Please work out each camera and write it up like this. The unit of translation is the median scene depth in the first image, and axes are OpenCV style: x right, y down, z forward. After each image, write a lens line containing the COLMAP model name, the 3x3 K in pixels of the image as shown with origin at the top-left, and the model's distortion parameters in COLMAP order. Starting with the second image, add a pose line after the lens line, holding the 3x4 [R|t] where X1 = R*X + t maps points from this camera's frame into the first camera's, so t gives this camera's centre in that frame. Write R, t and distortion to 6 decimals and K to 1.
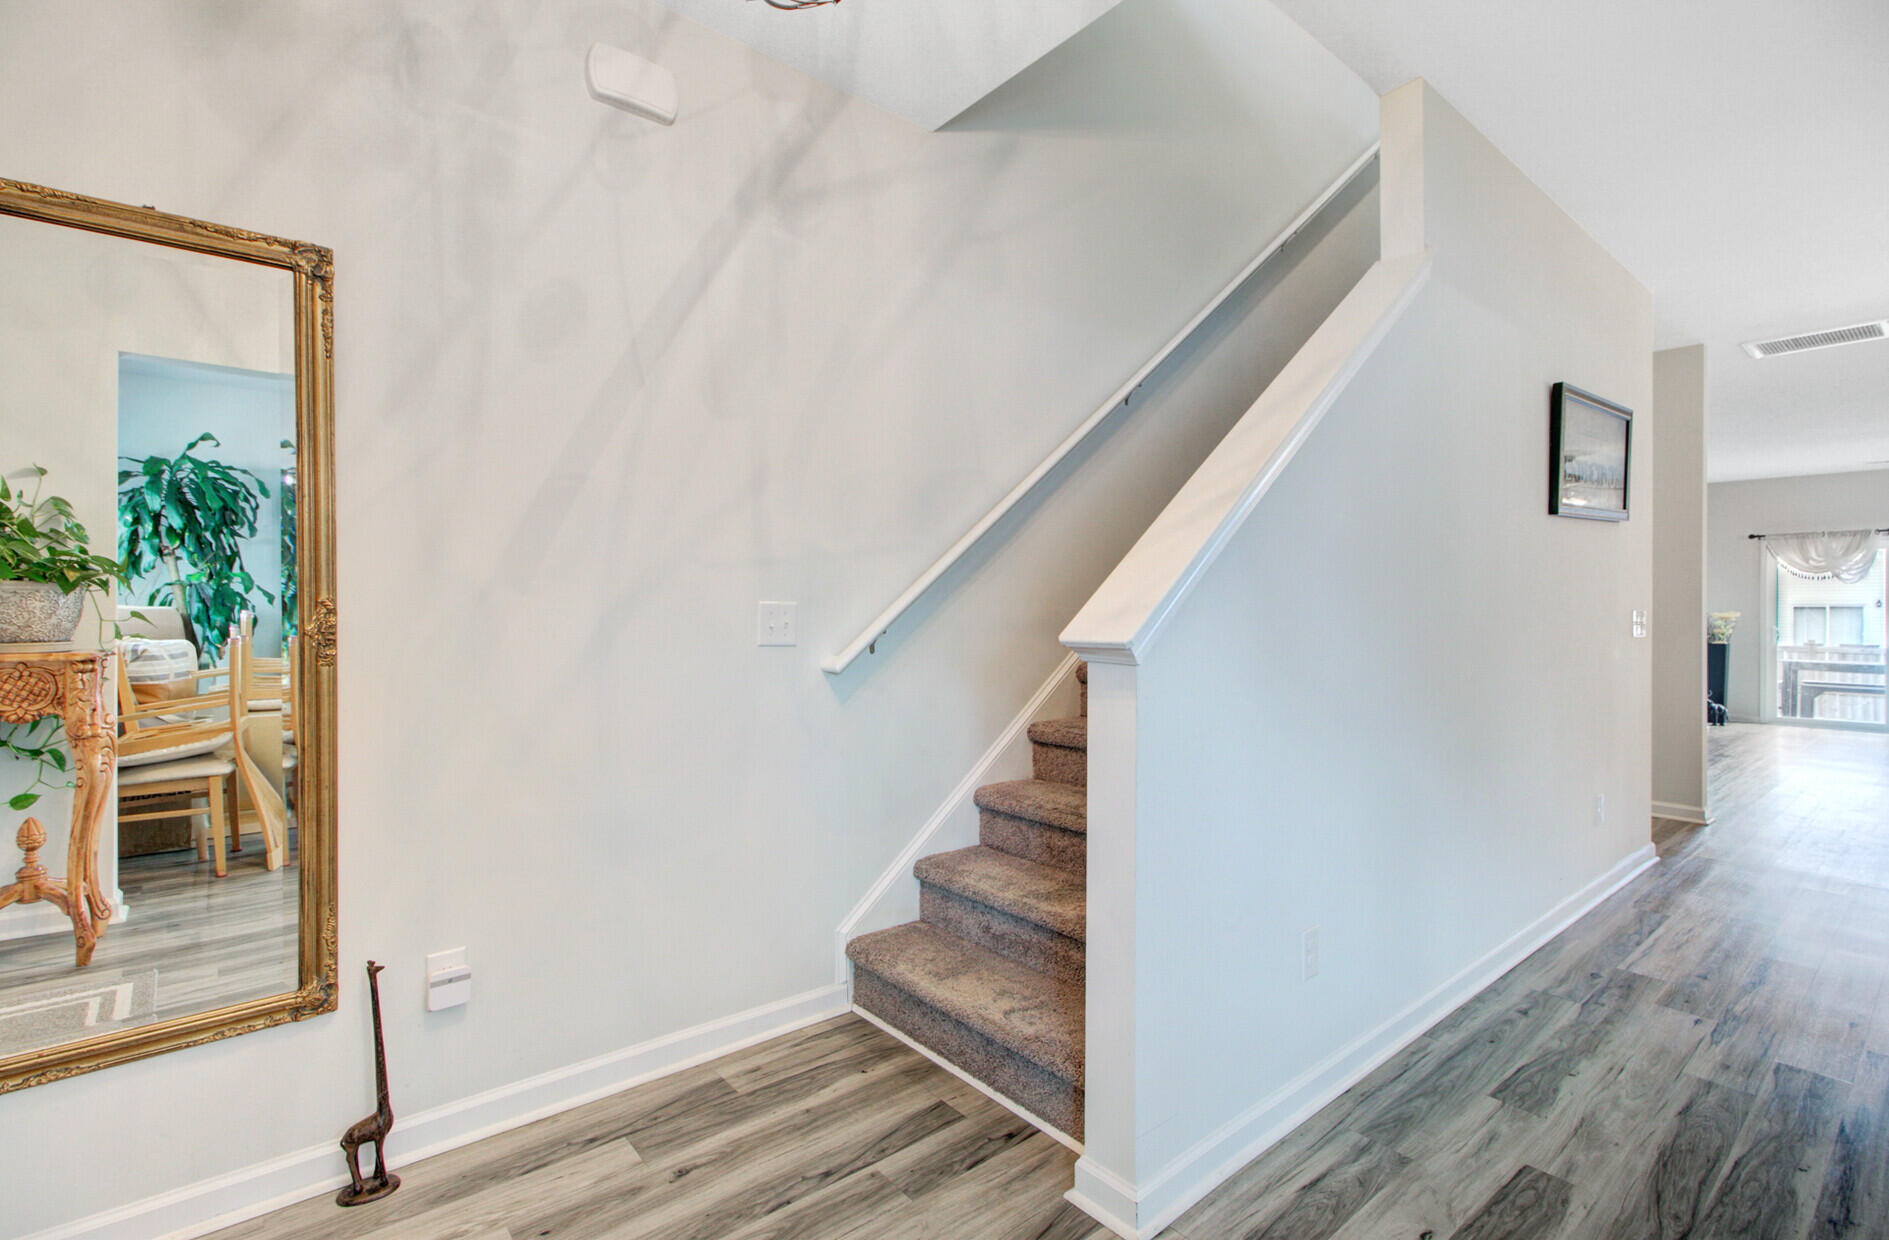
lens RADIAL K [[864.2, 0, 940.2], [0, 864.2, 613.9], [0, 0, 1]] dist [-0.003219, -0.000405]
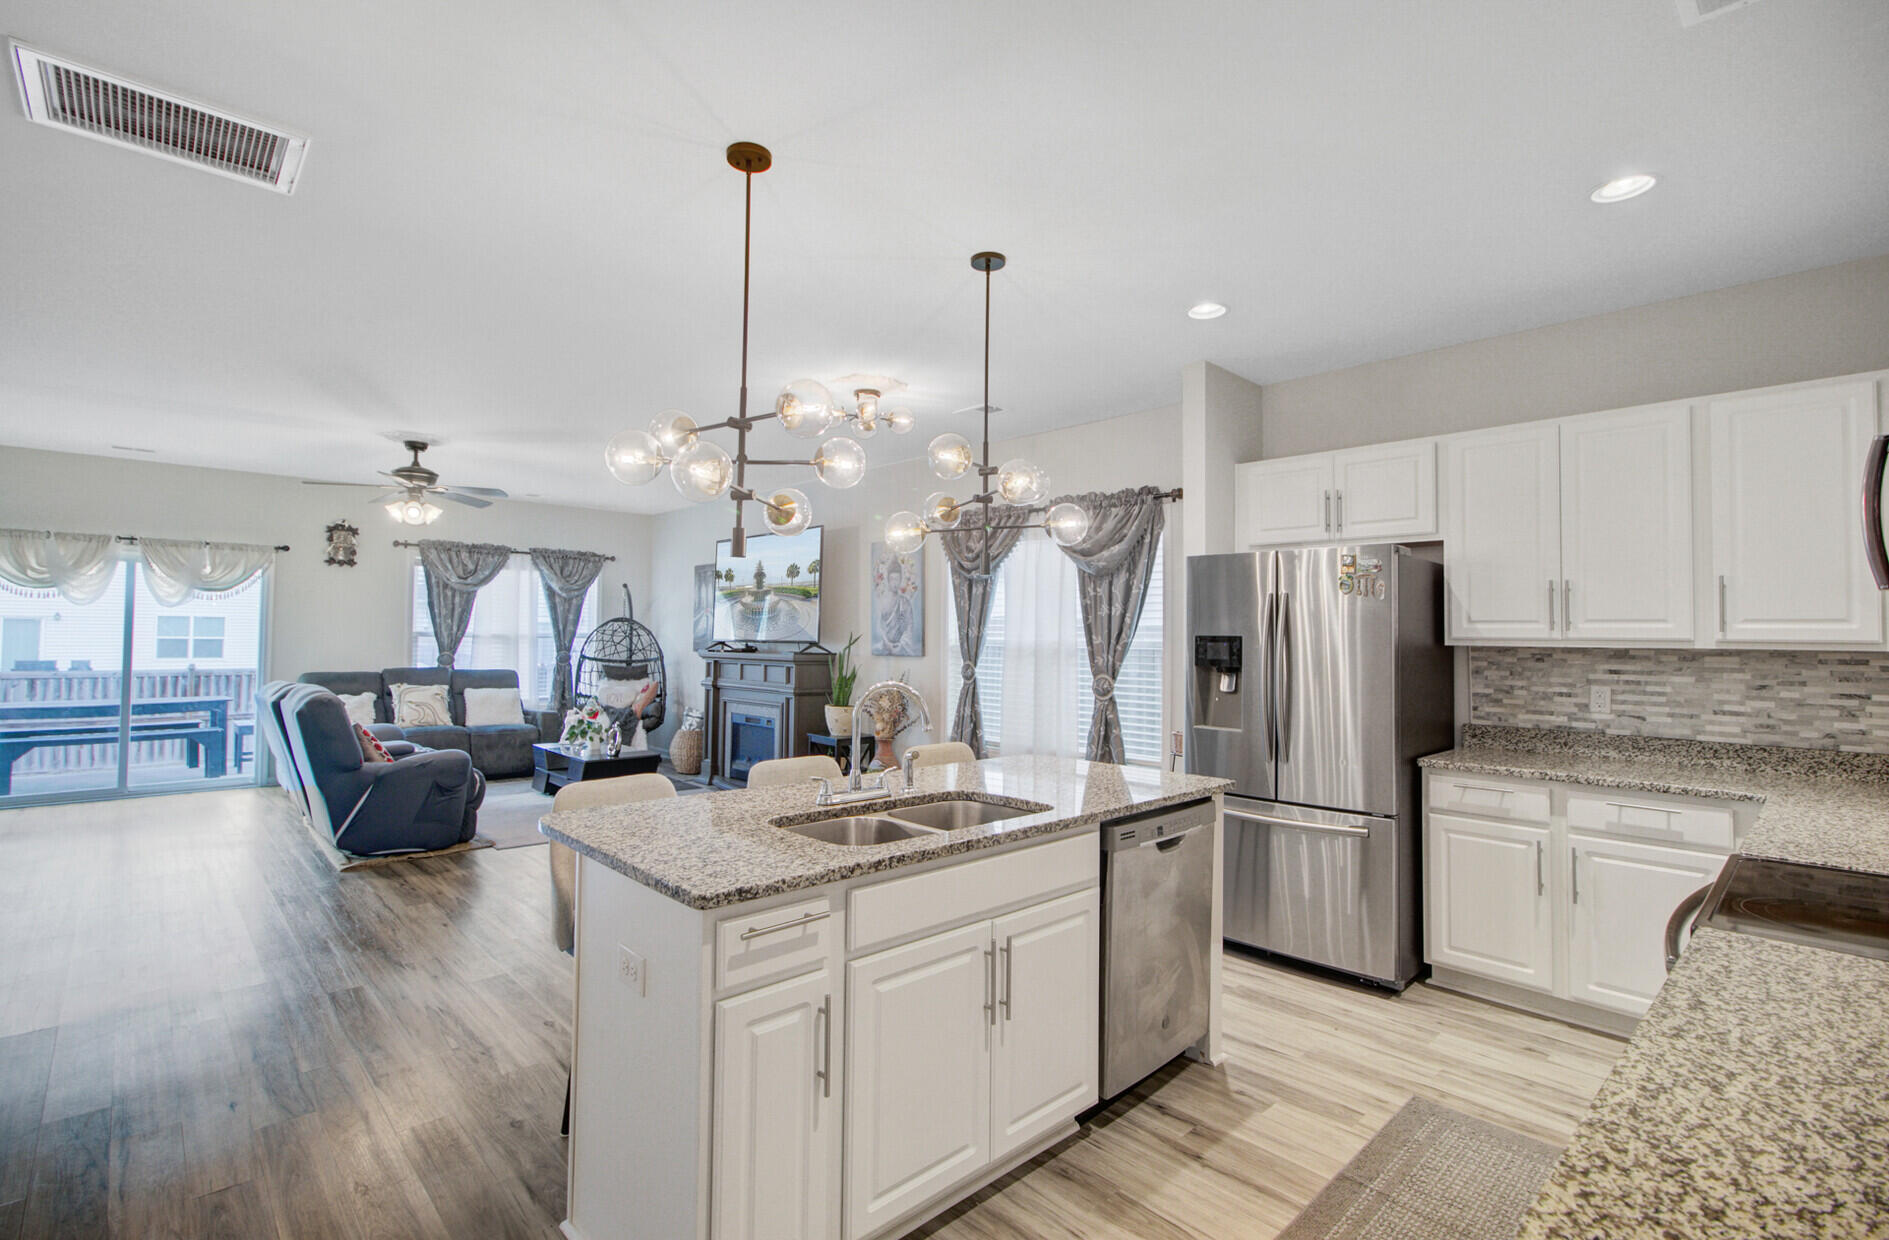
lens RADIAL K [[864.2, 0, 939.7], [0, 864.2, 609.8], [0, 0, 1]] dist [-0.003219, -0.000405]
pose [[-0.069284, 0.022359, 0.997346, 1.218129], [-0.008005, 0.999704, -0.022968, -0.090431], [-0.997565, -0.009575, -0.069085, 1.437462]]
